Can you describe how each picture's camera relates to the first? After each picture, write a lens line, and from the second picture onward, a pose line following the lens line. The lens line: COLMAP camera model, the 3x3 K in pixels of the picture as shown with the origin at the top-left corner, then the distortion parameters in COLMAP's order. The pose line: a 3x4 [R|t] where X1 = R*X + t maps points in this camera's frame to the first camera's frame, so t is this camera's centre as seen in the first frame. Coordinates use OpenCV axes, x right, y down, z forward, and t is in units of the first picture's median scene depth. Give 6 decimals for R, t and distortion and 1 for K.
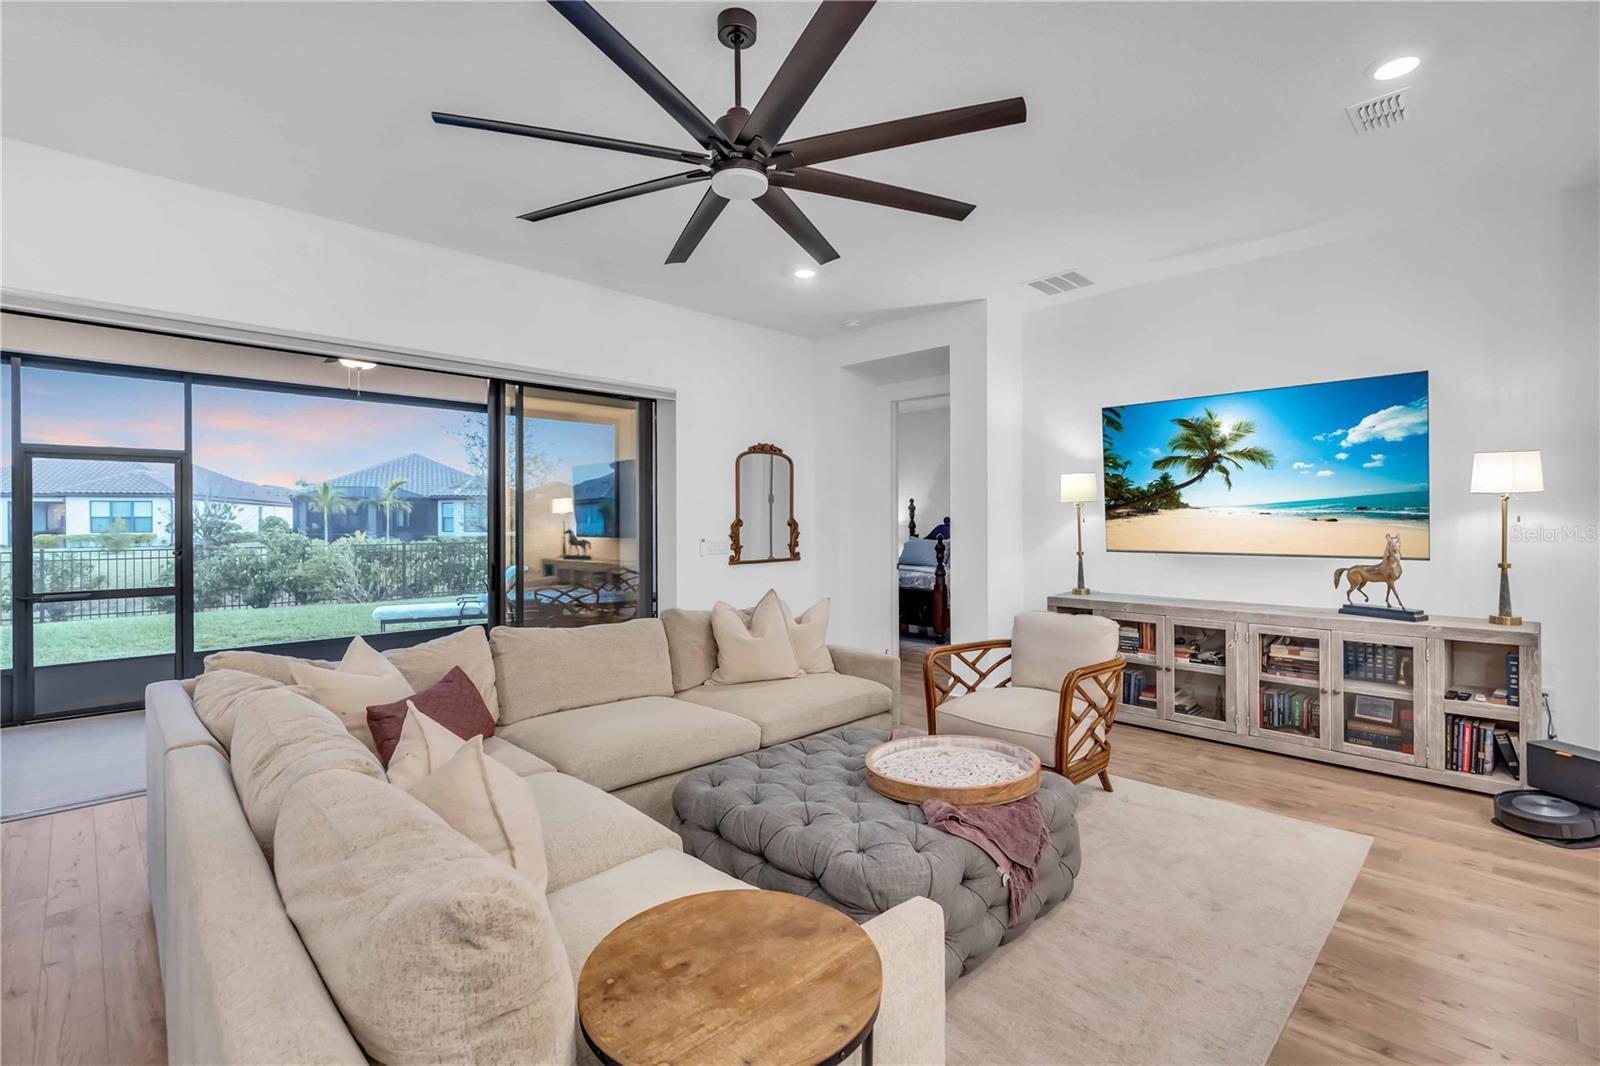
lens RADIAL K [[733.2, 0, 786.7], [0, 733.2, 513.7], [0, 0, 1]] dist [-0.008554, 0.001157]
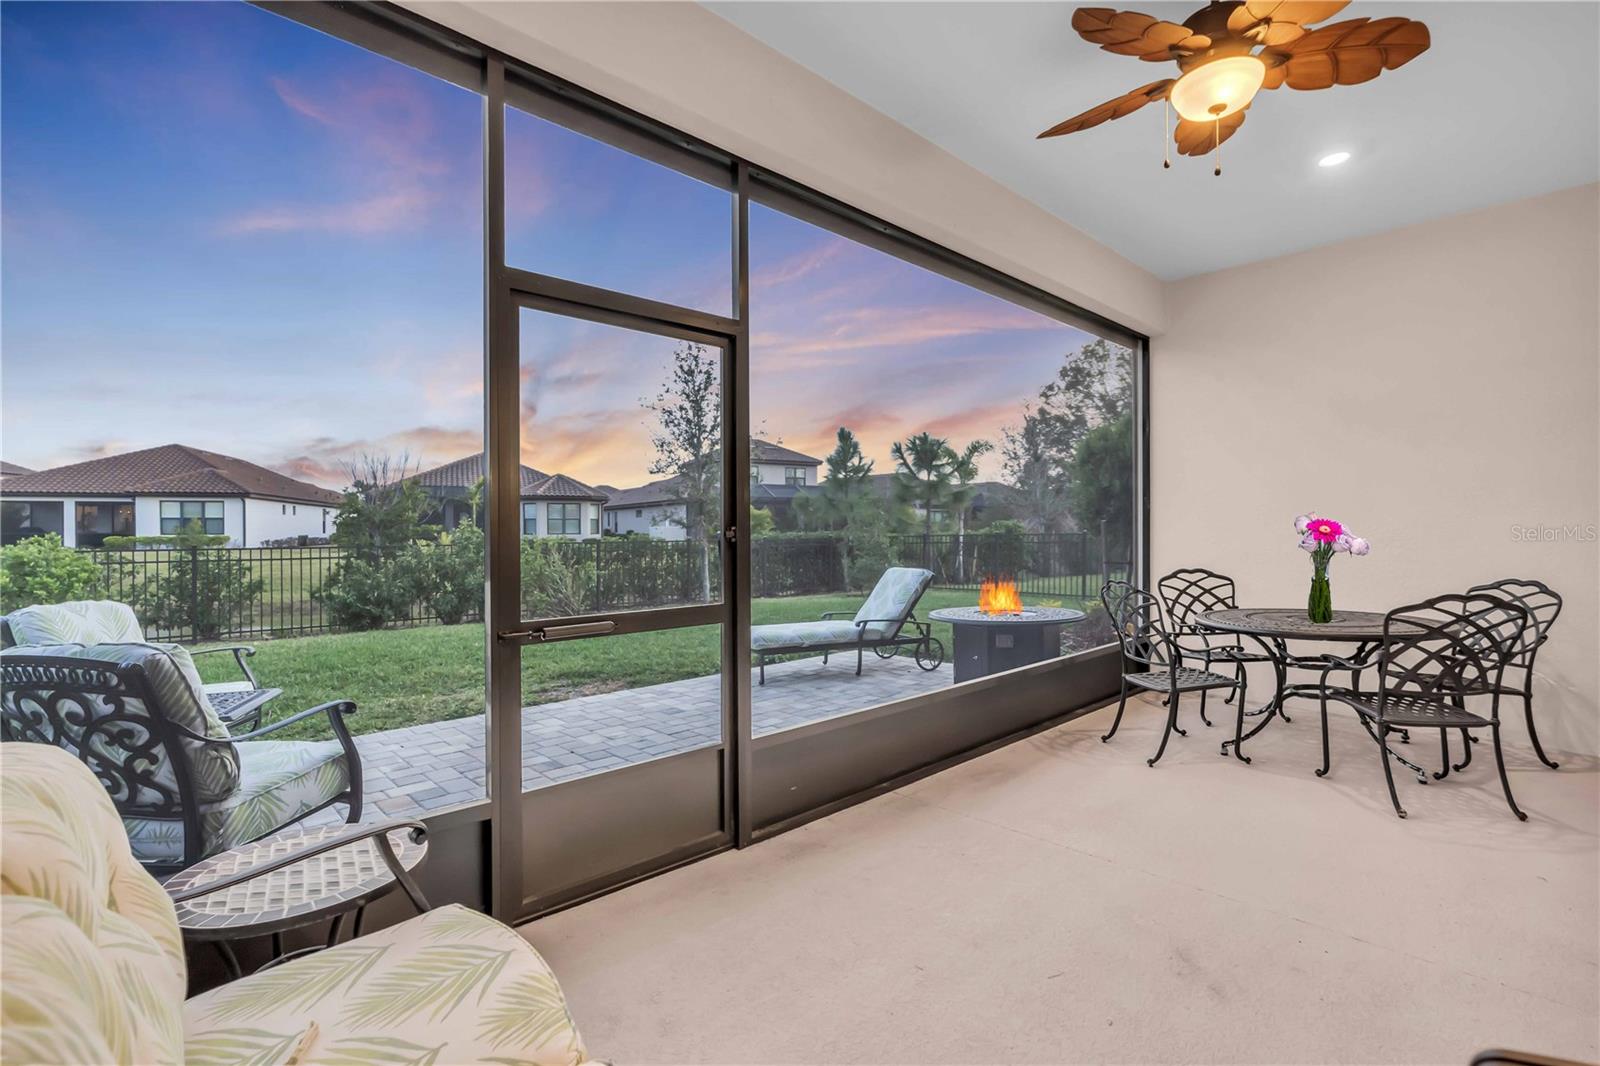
lens RADIAL K [[733.2, 0, 785.3], [0, 733.2, 505.7], [0, 0, 1]] dist [-0.008554, 0.001157]
pose [[0.999683, -0.002242, -0.025082, -0.134974], [0.001769, 0.999821, -0.018861, 0.007791], [0.025120, 0.018811, 0.999507, 0.089256]]
